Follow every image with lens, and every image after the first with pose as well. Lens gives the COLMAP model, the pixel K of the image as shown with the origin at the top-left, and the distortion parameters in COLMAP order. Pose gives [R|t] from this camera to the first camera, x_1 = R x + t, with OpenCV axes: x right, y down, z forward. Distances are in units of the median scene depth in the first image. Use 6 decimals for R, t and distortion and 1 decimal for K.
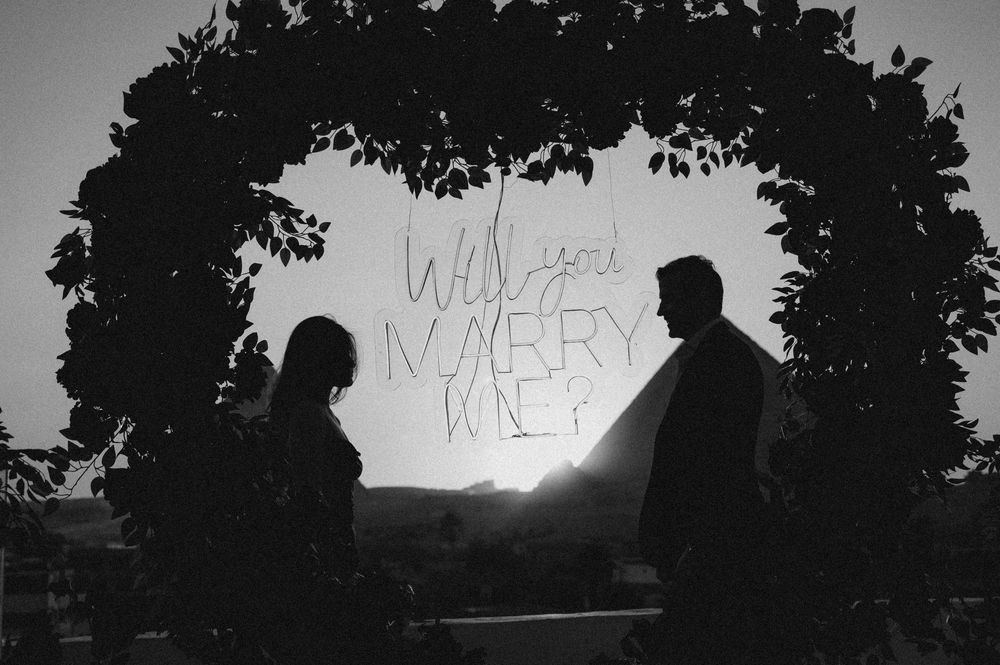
lens RADIAL K [[1249.7, 0, 499.7], [0, 1249.7, 329.6], [0, 0, 1]] dist [0.003530, 0.000000]
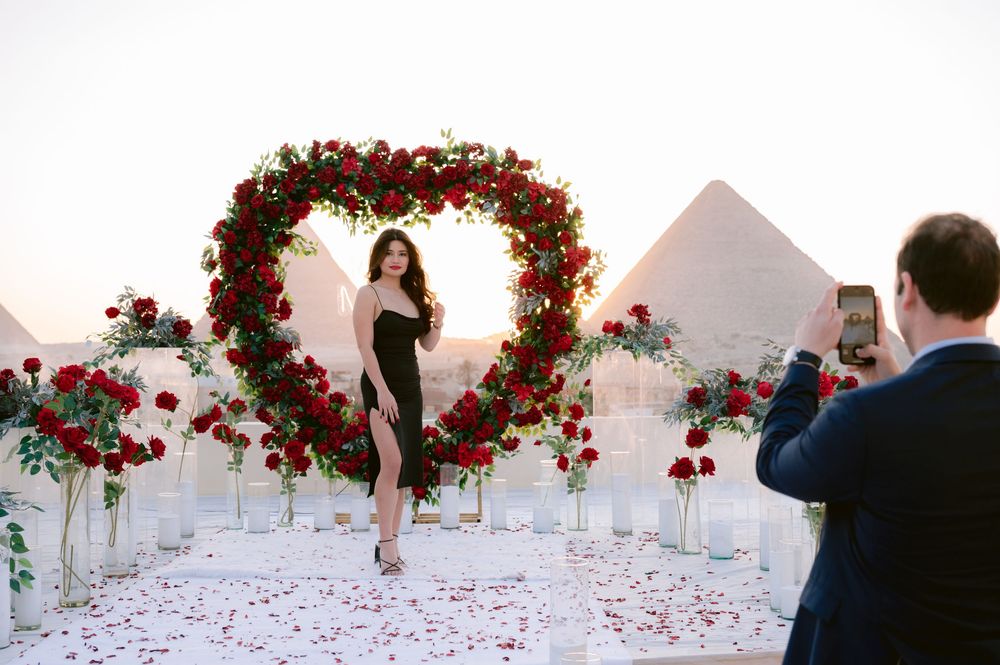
lens RADIAL K [[1190.3, 0, 519.3], [0, 1190.3, 335.1], [0, 0, 1]] dist [-0.023671, 0.000000]
pose [[0.999838, 0.017800, -0.002534, 0.250598], [-0.017347, 0.992087, 0.124350, -0.202045], [0.004727, -0.124286, 0.992235, -1.241343]]
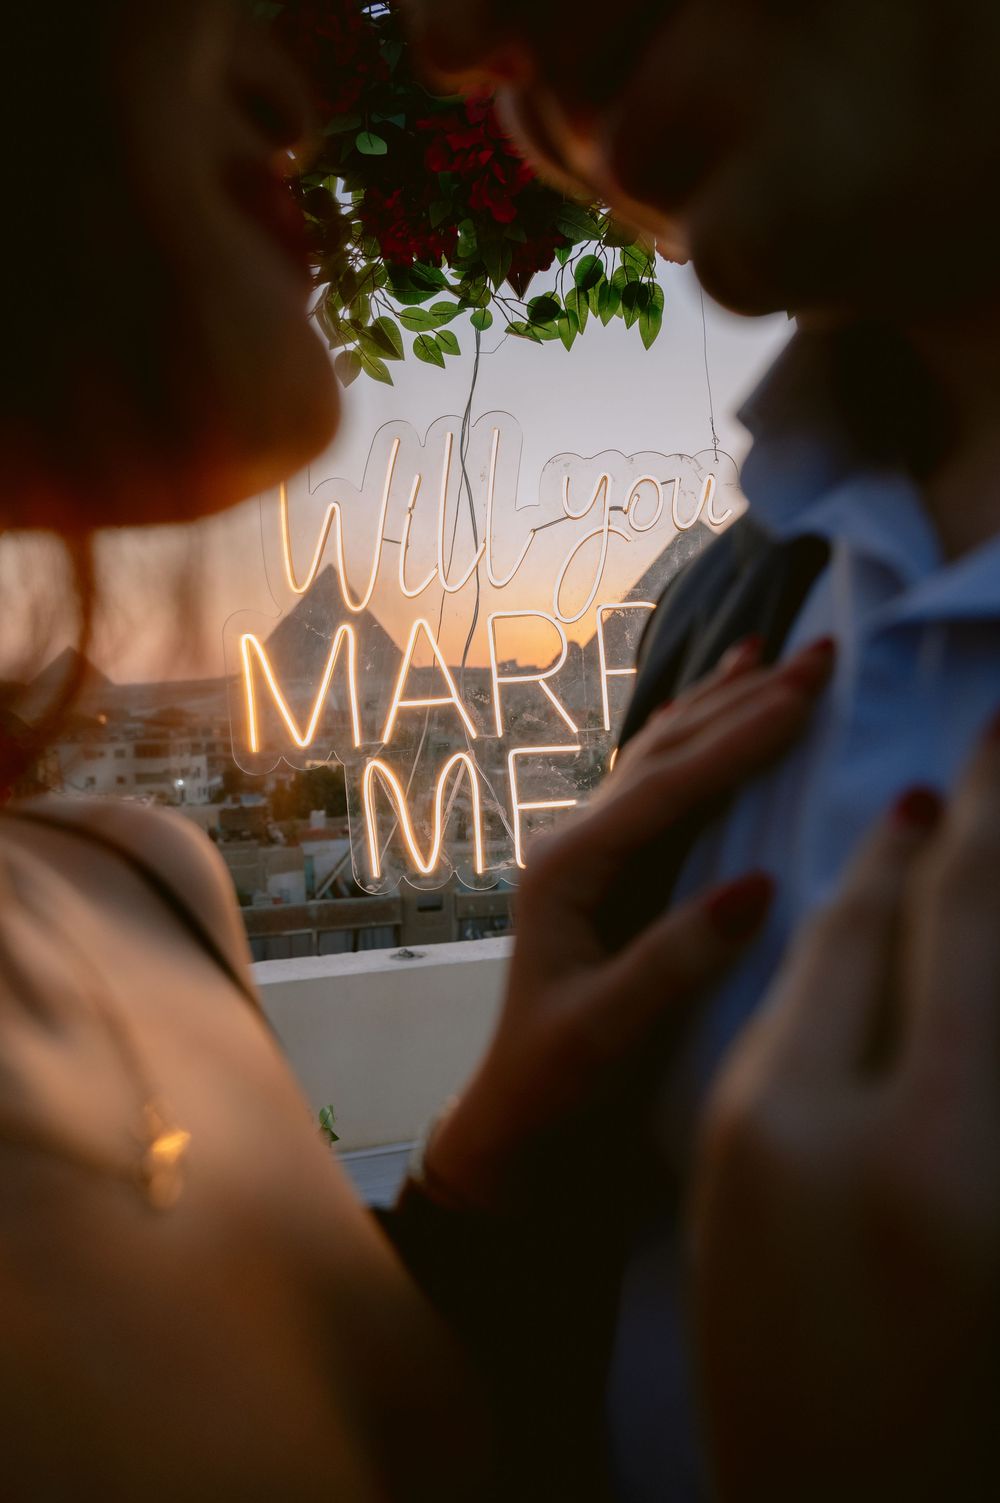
lens RADIAL K [[987.0, 0, 512.2], [0, 987.0, 742.0], [0, 0, 1]] dist [0.000126, -0.001440]
pose [[0.999789, -0.017150, -0.011339, 0.018216], [0.019077, 0.979470, 0.200687, -0.043987], [0.007664, -0.200861, 0.979590, 0.602910]]
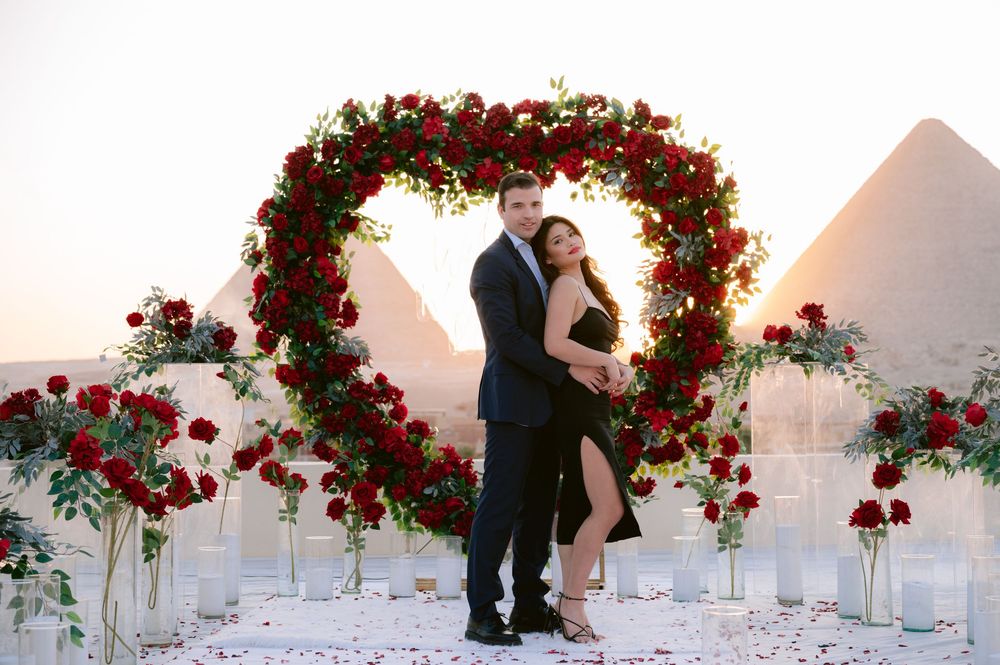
lens RADIAL K [[1734.9, 0, 534.4], [0, 1734.9, 311.5], [0, 0, 1]] dist [-0.020610, 0.000000]
pose [[0.997687, 0.011167, -0.067051, 0.240175], [-0.004116, 0.994527, 0.104398, -0.231081], [0.067849, -0.103881, 0.992273, -1.500118]]
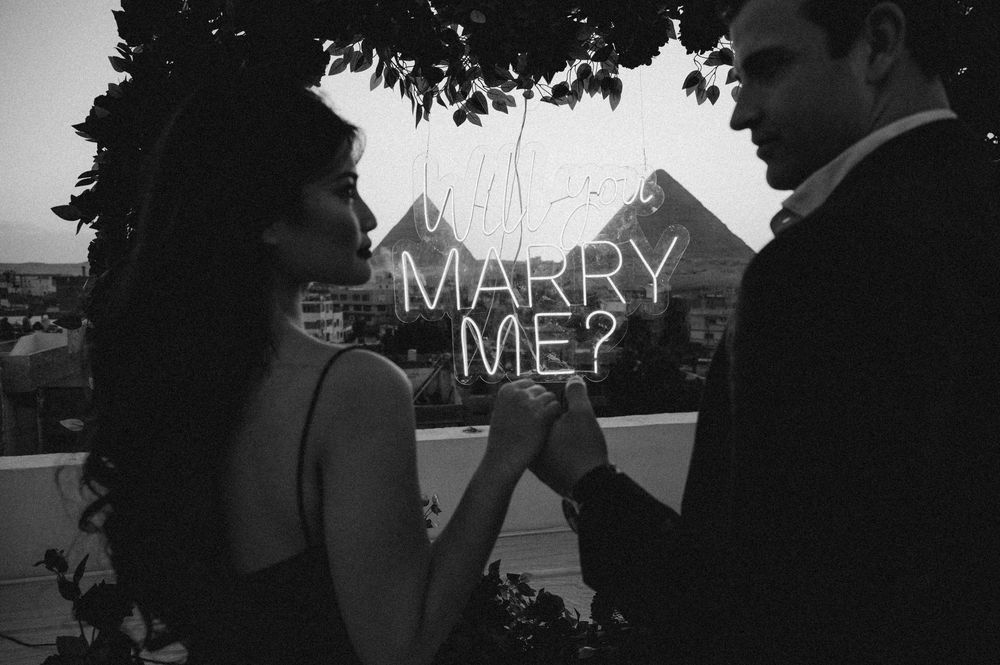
lens RADIAL K [[656.7, 0, 502.5], [0, 656.7, 331.8], [0, 0, 1]] dist [0.000126, -0.001440]
pose [[0.997445, 0.017443, -0.069274, 0.022944], [-0.000758, 0.972261, 0.233897, -0.068962], [0.071432, -0.233247, 0.969790, 0.482707]]
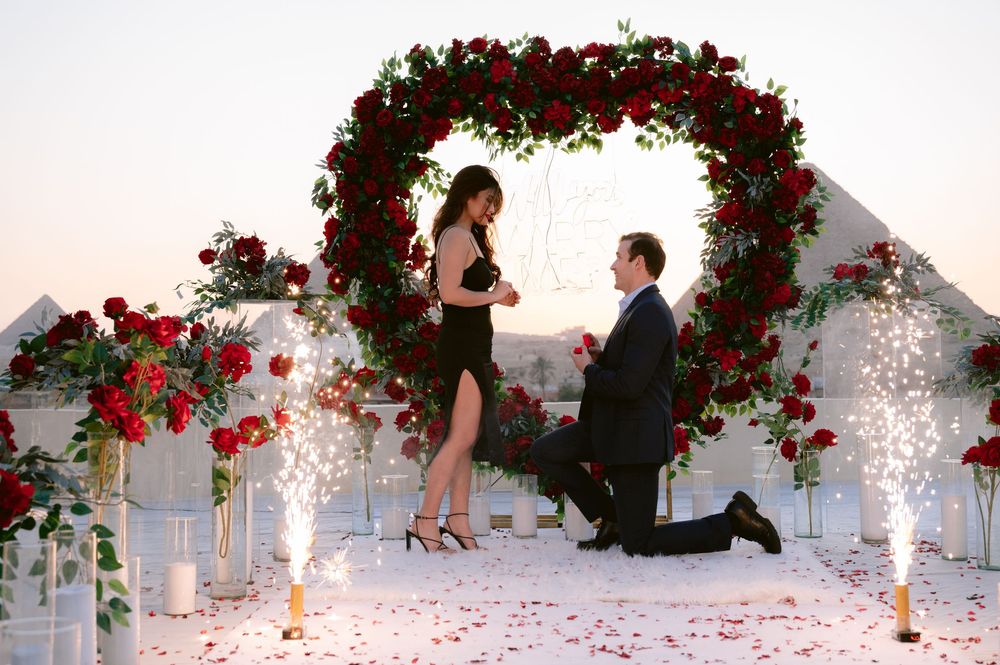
lens RADIAL K [[1249.7, 0, 504.8], [0, 1249.7, 348.4], [0, 0, 1]] dist [0.003530, 0.000000]
pose [[0.997537, 0.011050, -0.069267, 0.060661], [-0.001480, 0.990609, 0.136716, -0.082593], [0.070127, -0.136276, 0.988186, -0.857556]]
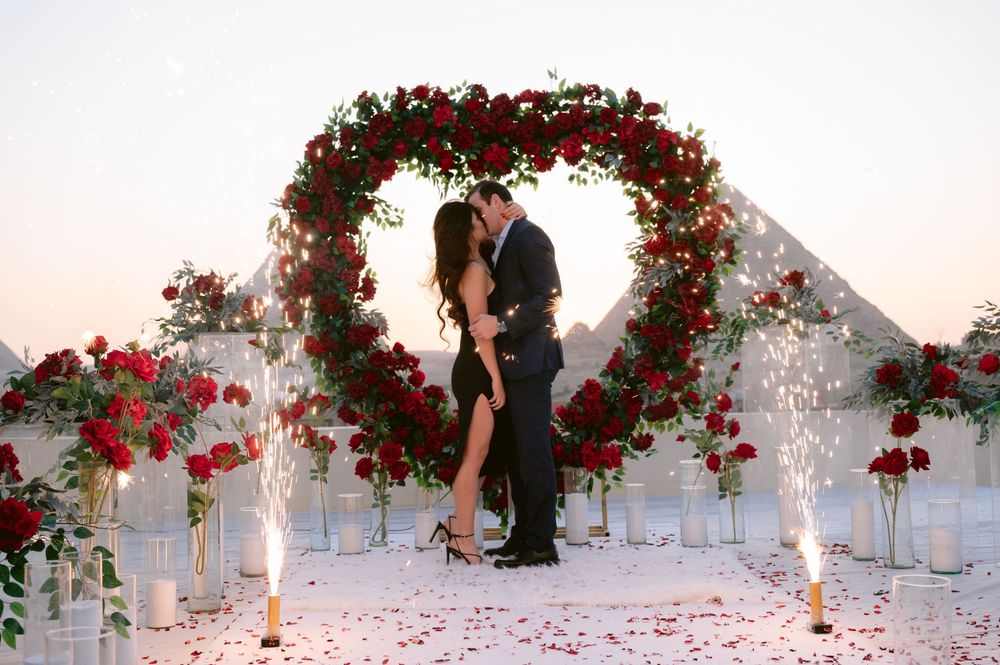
lens RADIAL K [[1220.0, 0, 503.3], [0, 1220.0, 349.1], [0, 0, 1]] dist [-0.007628, 0.000000]
pose [[0.999882, -0.004862, -0.014581, 0.045578], [0.006629, 0.992303, 0.123659, -0.106663], [0.013868, -0.123741, 0.992218, -0.944135]]
